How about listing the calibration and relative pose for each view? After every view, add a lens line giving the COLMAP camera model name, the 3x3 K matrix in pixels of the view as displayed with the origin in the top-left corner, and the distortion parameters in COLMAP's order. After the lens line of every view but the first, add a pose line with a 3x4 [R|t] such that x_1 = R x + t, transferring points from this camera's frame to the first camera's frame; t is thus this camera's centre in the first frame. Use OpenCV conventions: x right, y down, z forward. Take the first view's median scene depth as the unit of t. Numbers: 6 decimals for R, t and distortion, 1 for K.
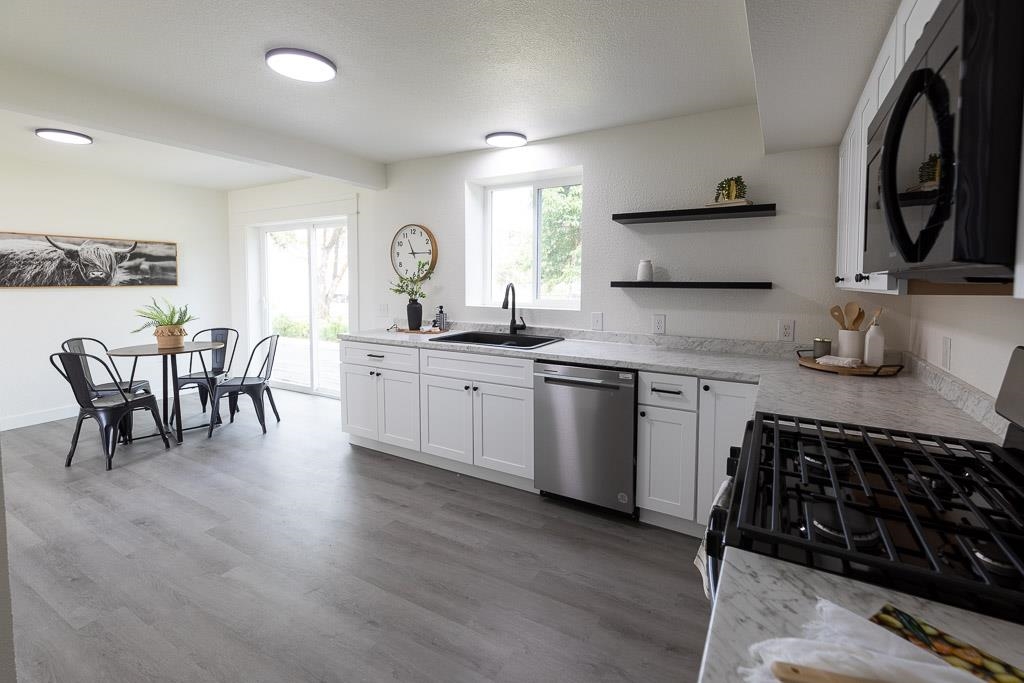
lens RADIAL K [[461.5, 0, 513.7], [0, 461.5, 305.0], [0, 0, 1]] dist [-0.000375, -0.000399]
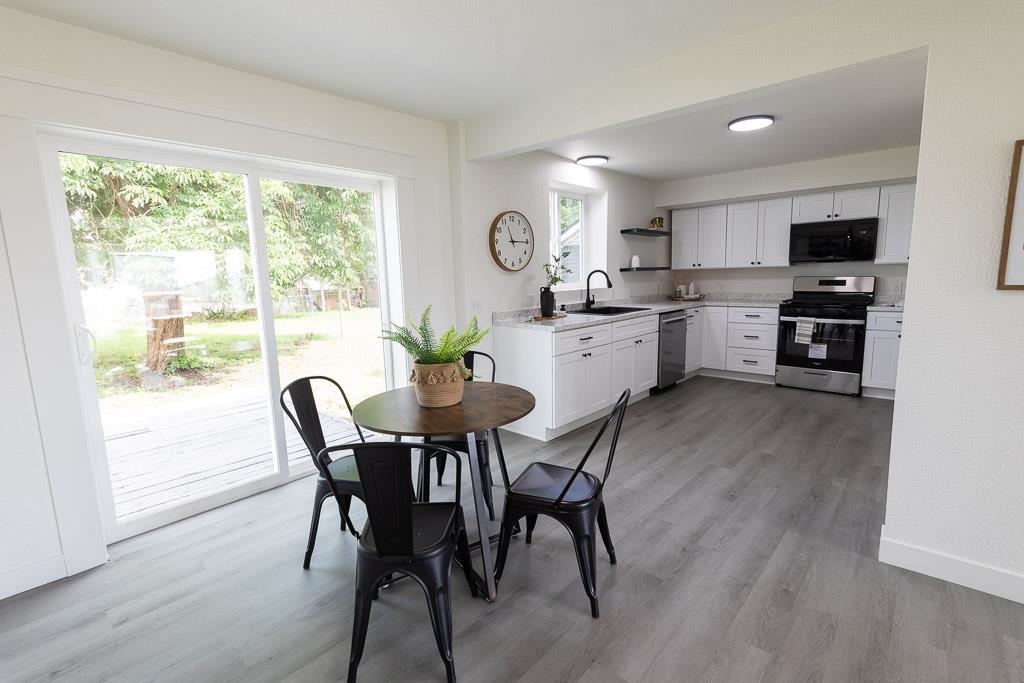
lens RADIAL K [[476.2, 0, 531.9], [0, 476.2, 342.8], [0, 0, 1]] dist [0.000065, 0.000053]
pose [[0.180221, -0.150422, 0.972056, -1.169986], [0.080969, 0.987152, 0.137747, -0.035878], [-0.980288, 0.053881, 0.190085, 0.757202]]
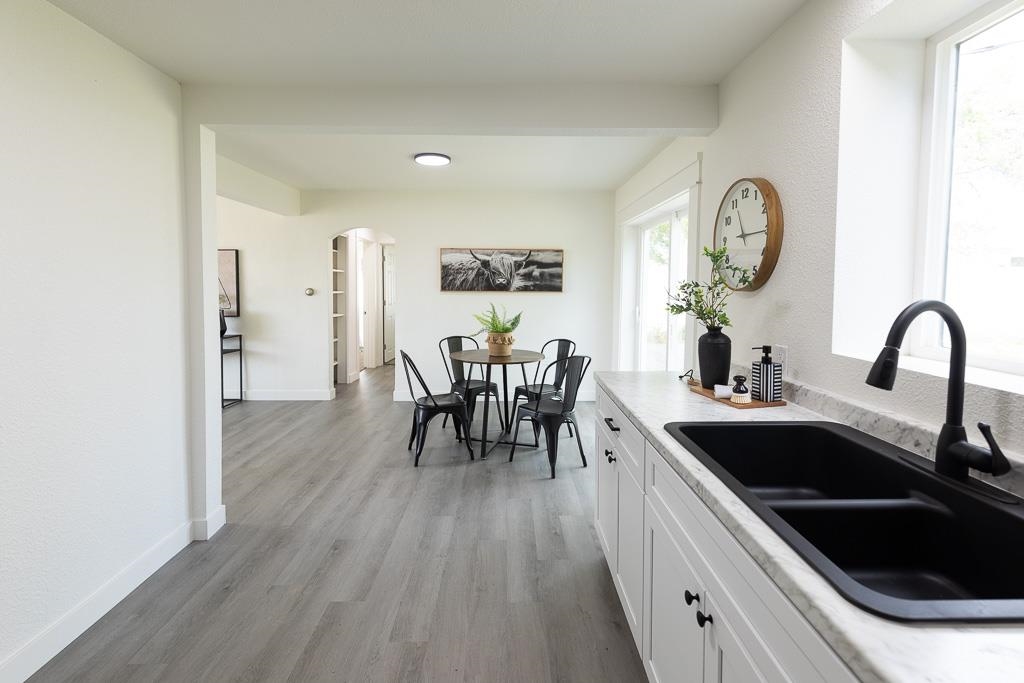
lens RADIAL K [[452.3, 0, 515.5], [0, 452.3, 302.5], [0, 0, 1]] dist [0.000910, 0.000143]
pose [[0.507837, 0.035928, -0.860703, 0.085989], [-0.054018, 0.998492, 0.009808, -0.028555], [0.859758, 0.041512, 0.509012, 0.512189]]
